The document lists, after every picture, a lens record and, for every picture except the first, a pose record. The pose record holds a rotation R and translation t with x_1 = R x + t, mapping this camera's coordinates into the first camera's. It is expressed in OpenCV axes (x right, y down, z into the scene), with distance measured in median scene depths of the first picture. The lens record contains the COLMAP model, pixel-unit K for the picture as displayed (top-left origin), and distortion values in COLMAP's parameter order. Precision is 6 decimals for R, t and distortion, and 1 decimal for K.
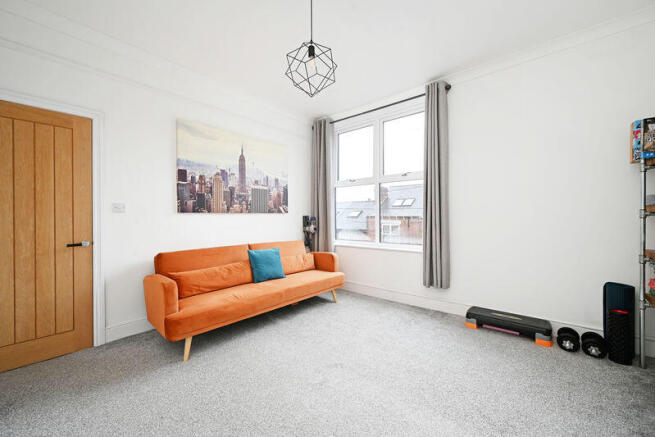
lens RADIAL K [[255.2, 0, 324.9], [0, 255.2, 217.7], [0, 0, 1]] dist [0.000436, -0.000716]
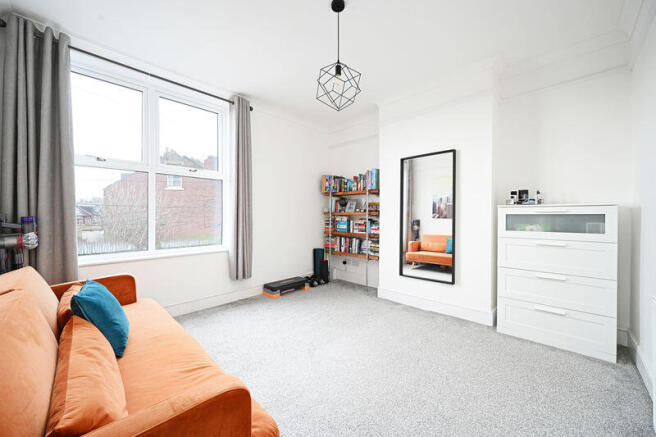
lens RADIAL K [[255.6, 0, 325.4], [0, 255.6, 217.7], [0, 0, 1]] dist [0.000436, -0.000716]
pose [[0.066268, -0.003580, 0.997795, -0.662257], [0.001823, 0.999992, 0.003467, -0.002381], [-0.997800, 0.001589, 0.066274, 0.547300]]
